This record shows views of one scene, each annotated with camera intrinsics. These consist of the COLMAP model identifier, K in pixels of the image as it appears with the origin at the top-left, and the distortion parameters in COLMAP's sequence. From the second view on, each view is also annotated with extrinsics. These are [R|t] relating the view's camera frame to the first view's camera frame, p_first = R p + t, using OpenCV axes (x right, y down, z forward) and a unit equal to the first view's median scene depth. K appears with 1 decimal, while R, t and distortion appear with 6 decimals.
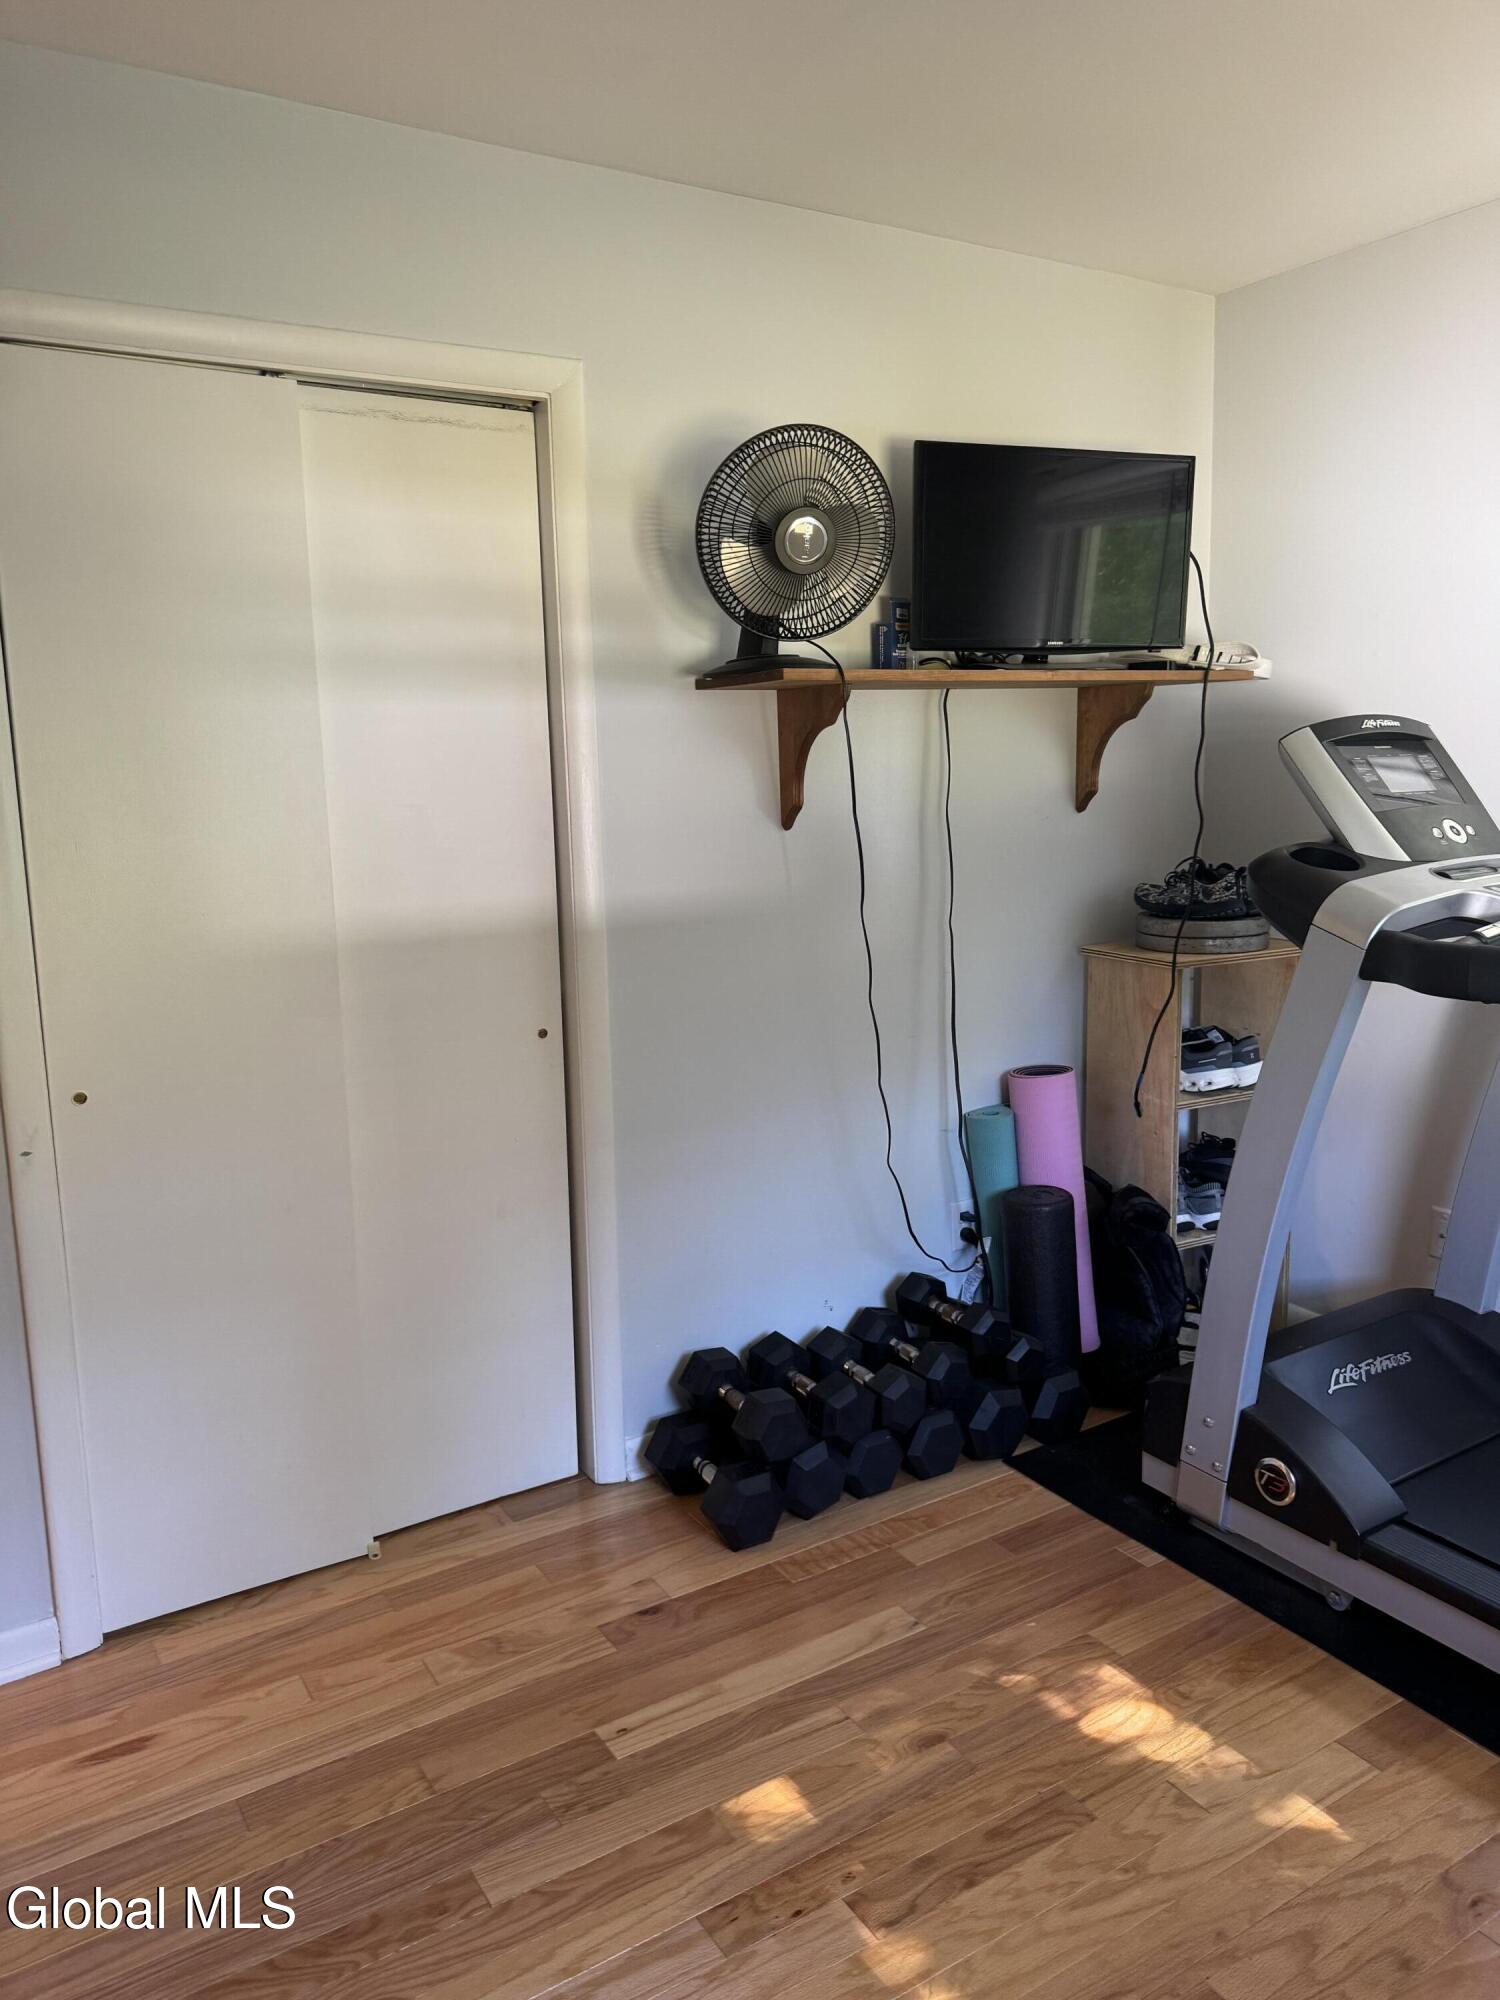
lens RADIAL K [[1421.5, 0, 761.1], [0, 1421.5, 994.7], [0, 0, 1]] dist [0.065039, -0.094962]
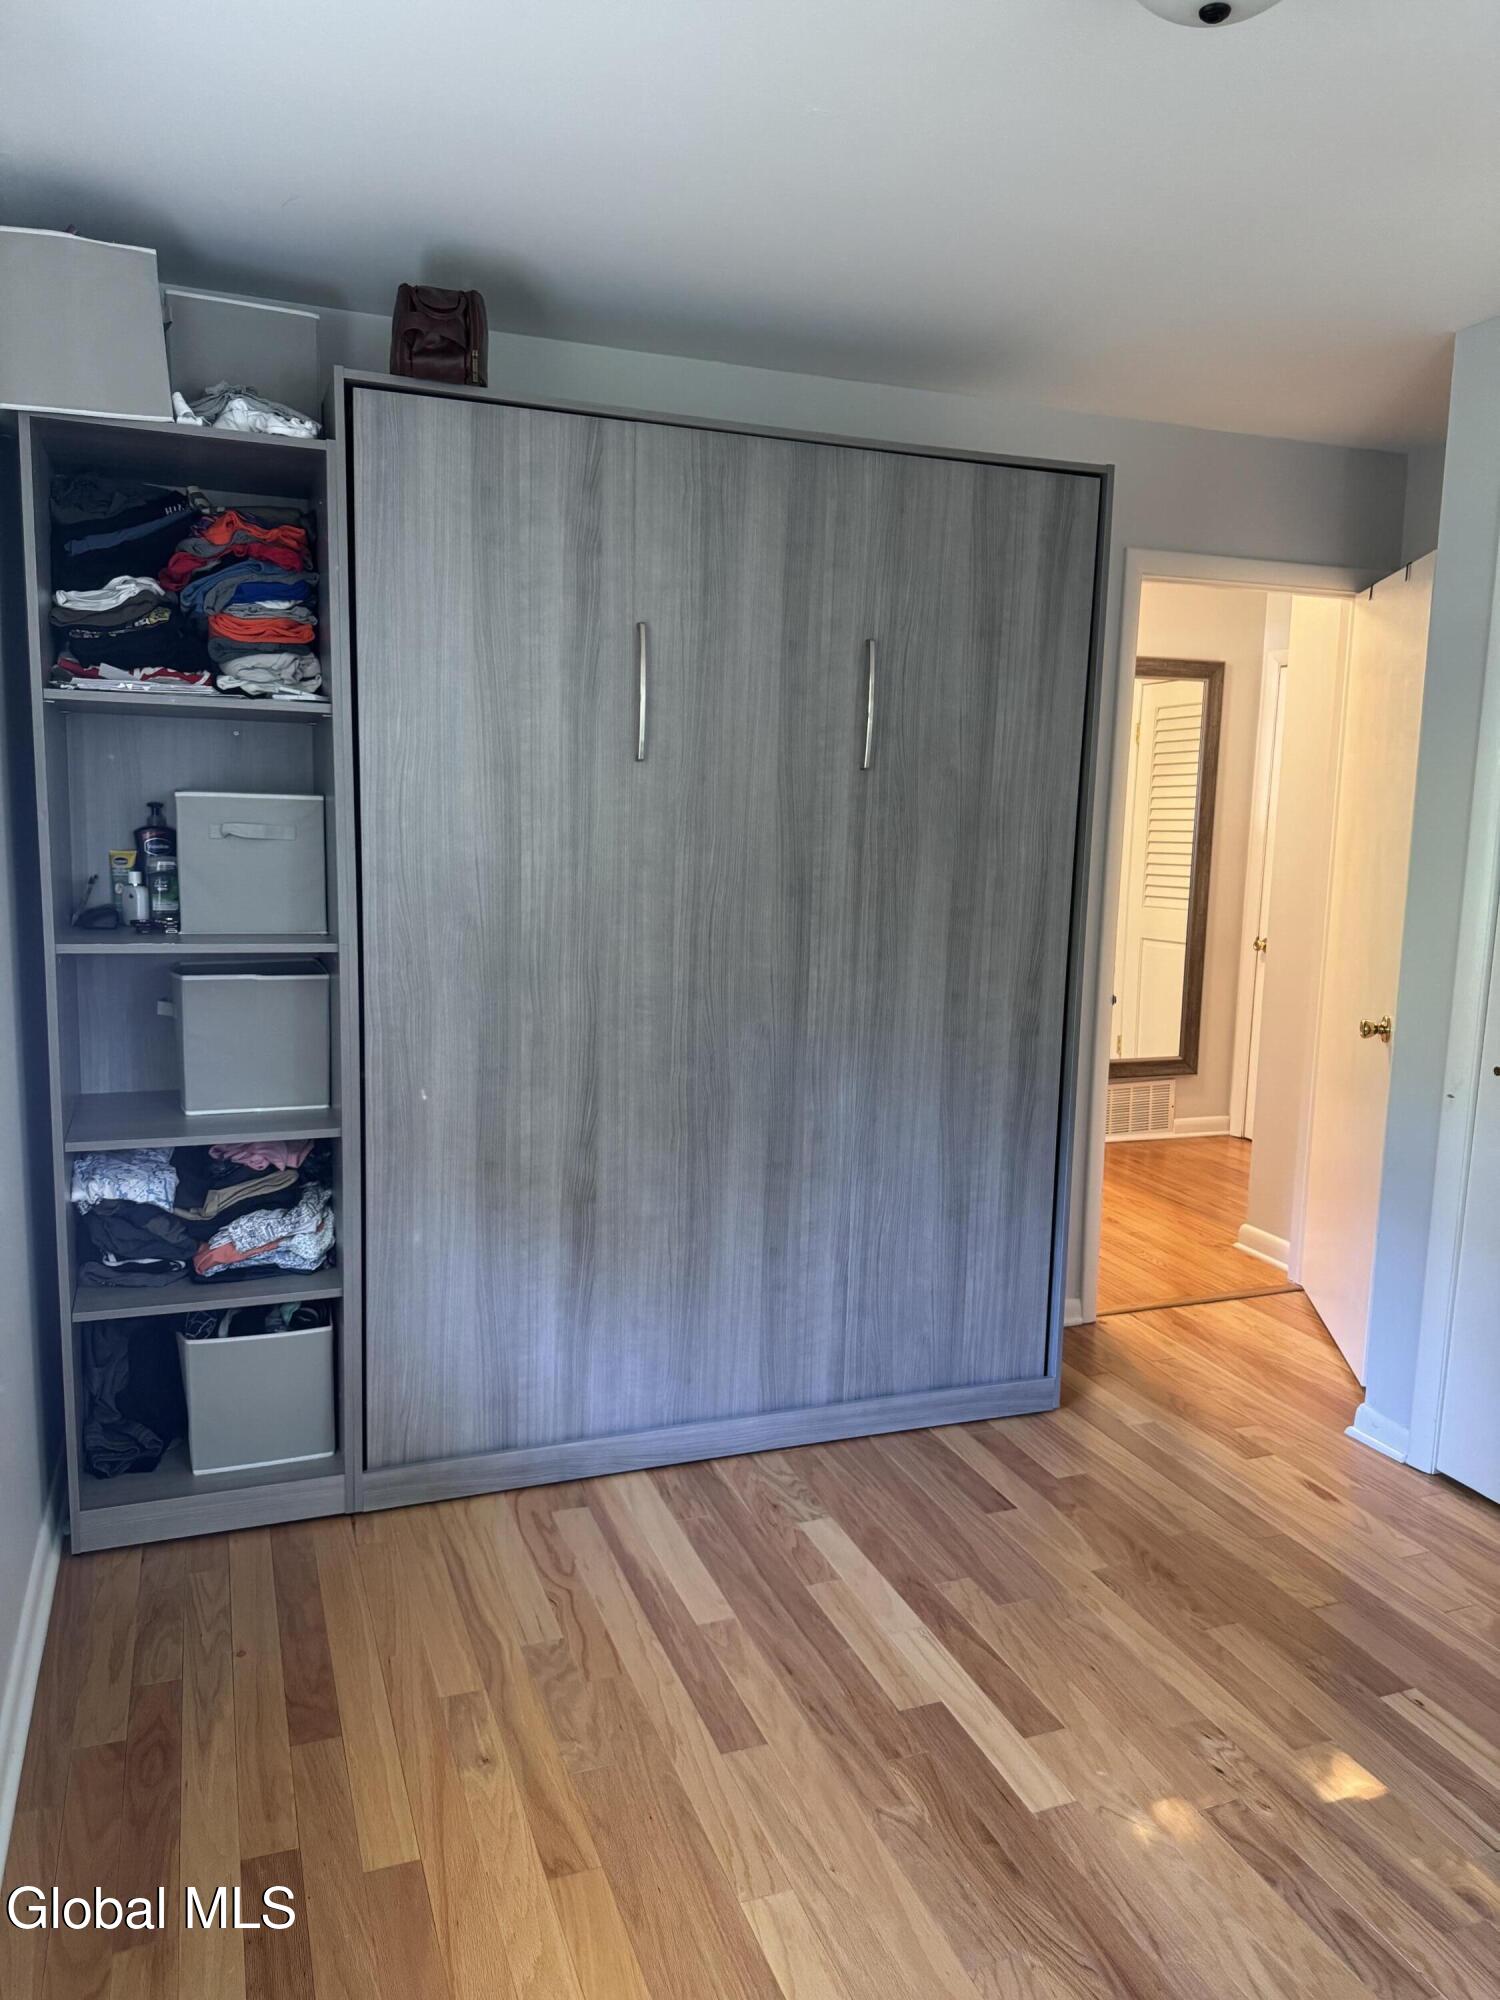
lens RADIAL K [[1421.5, 0, 761.1], [0, 1421.5, 994.7], [0, 0, 1]] dist [0.065039, -0.094962]
pose [[-0.184830, 0.154978, -0.970474, 1.000492], [-0.193828, 0.962343, 0.190595, -0.126224], [0.963467, 0.223333, -0.147831, 0.562826]]
